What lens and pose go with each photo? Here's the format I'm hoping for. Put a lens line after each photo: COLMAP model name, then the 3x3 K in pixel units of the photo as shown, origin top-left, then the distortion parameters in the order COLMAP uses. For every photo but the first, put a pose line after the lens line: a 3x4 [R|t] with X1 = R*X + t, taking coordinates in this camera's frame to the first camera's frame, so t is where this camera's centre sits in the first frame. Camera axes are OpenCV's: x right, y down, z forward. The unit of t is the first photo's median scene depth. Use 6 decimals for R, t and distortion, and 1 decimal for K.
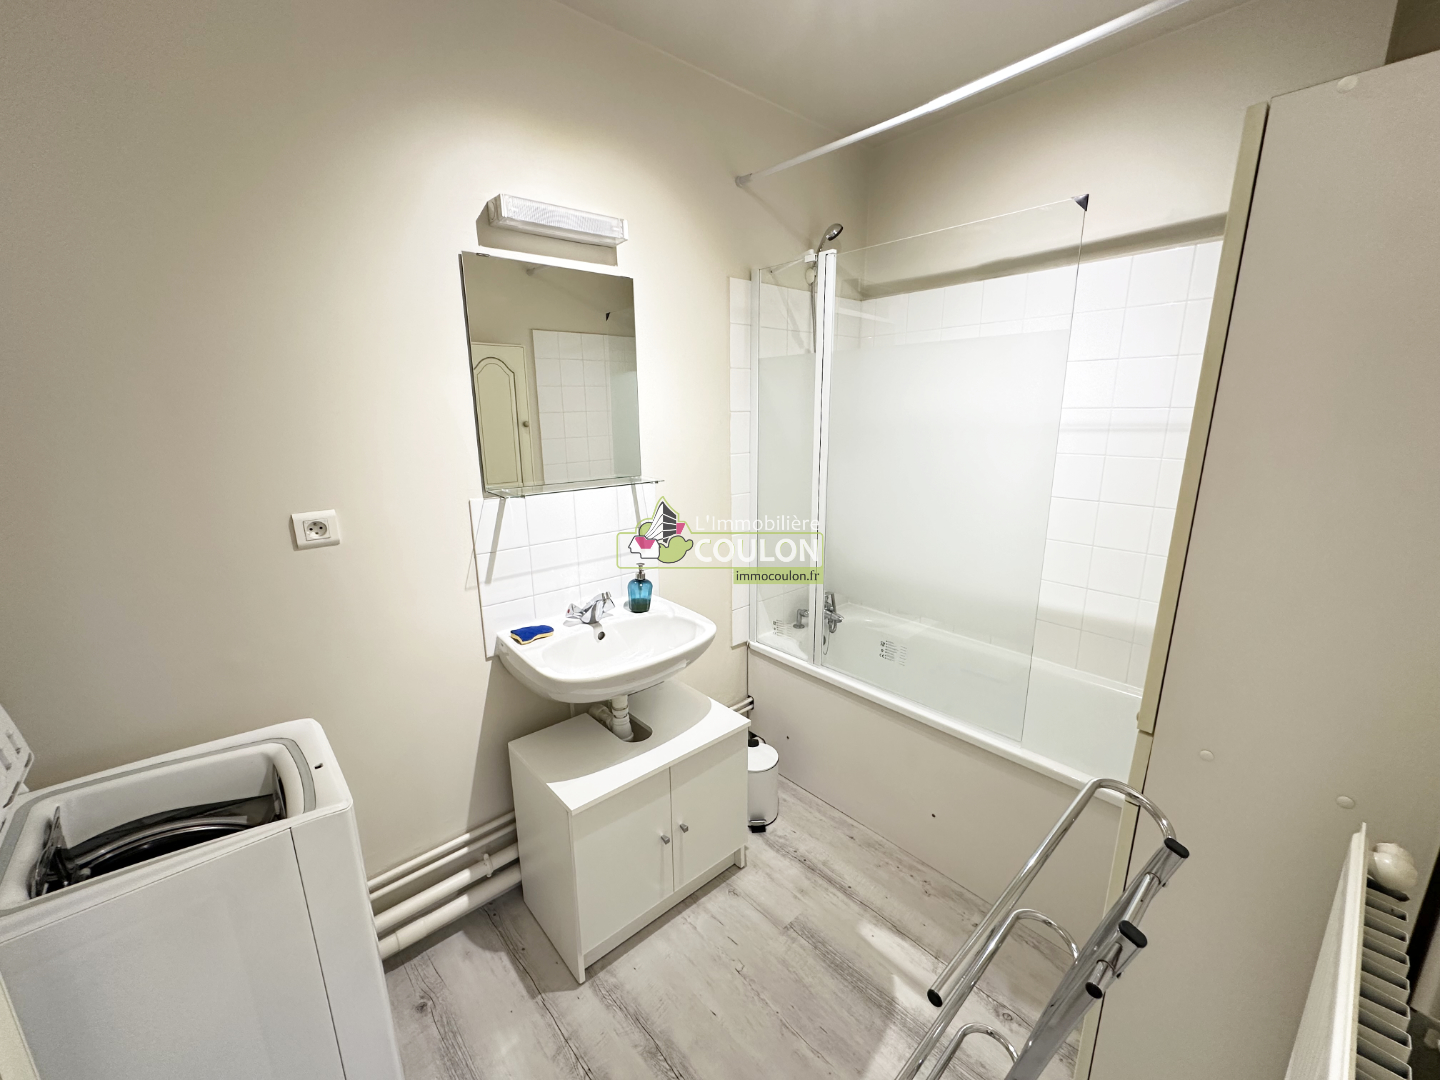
lens RADIAL K [[574.6, 0, 719.6], [0, 574.6, 539.5], [0, 0, 1]] dist [-0.003564, 0.000849]
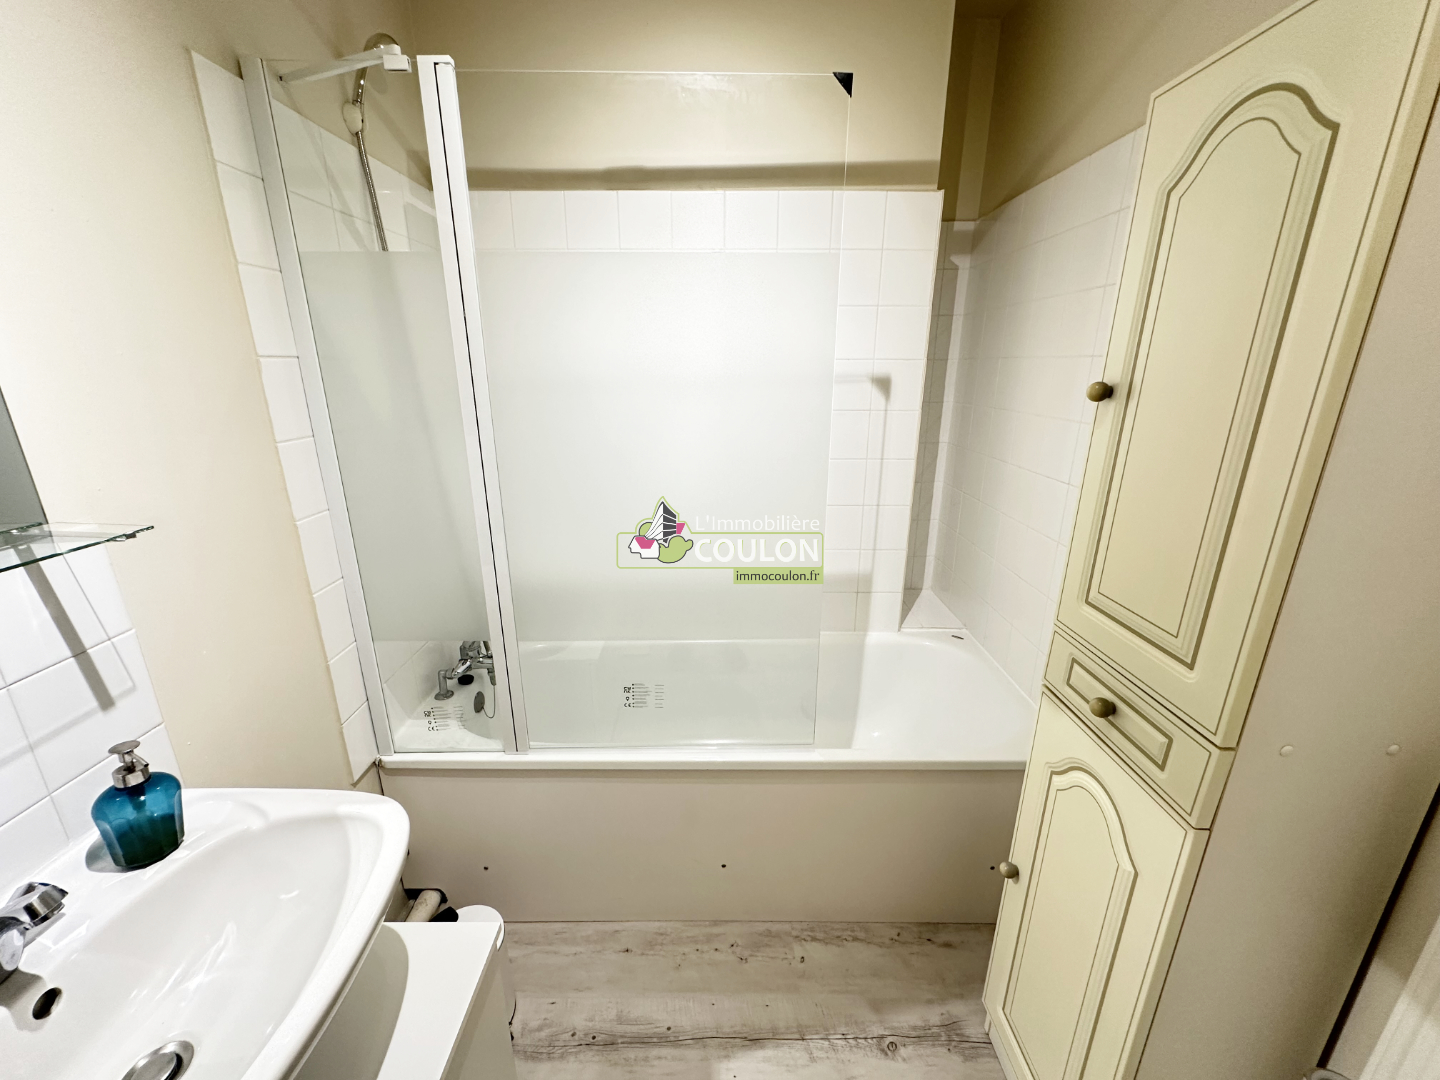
lens RADIAL K [[574.6, 0, 719.6], [0, 574.6, 539.5], [0, 0, 1]] dist [-0.003564, 0.000849]
pose [[0.661904, -0.208031, 0.720143, -0.118060], [0.160051, 0.977785, 0.135350, -0.080856], [-0.732303, 0.025671, 0.680495, 0.426789]]
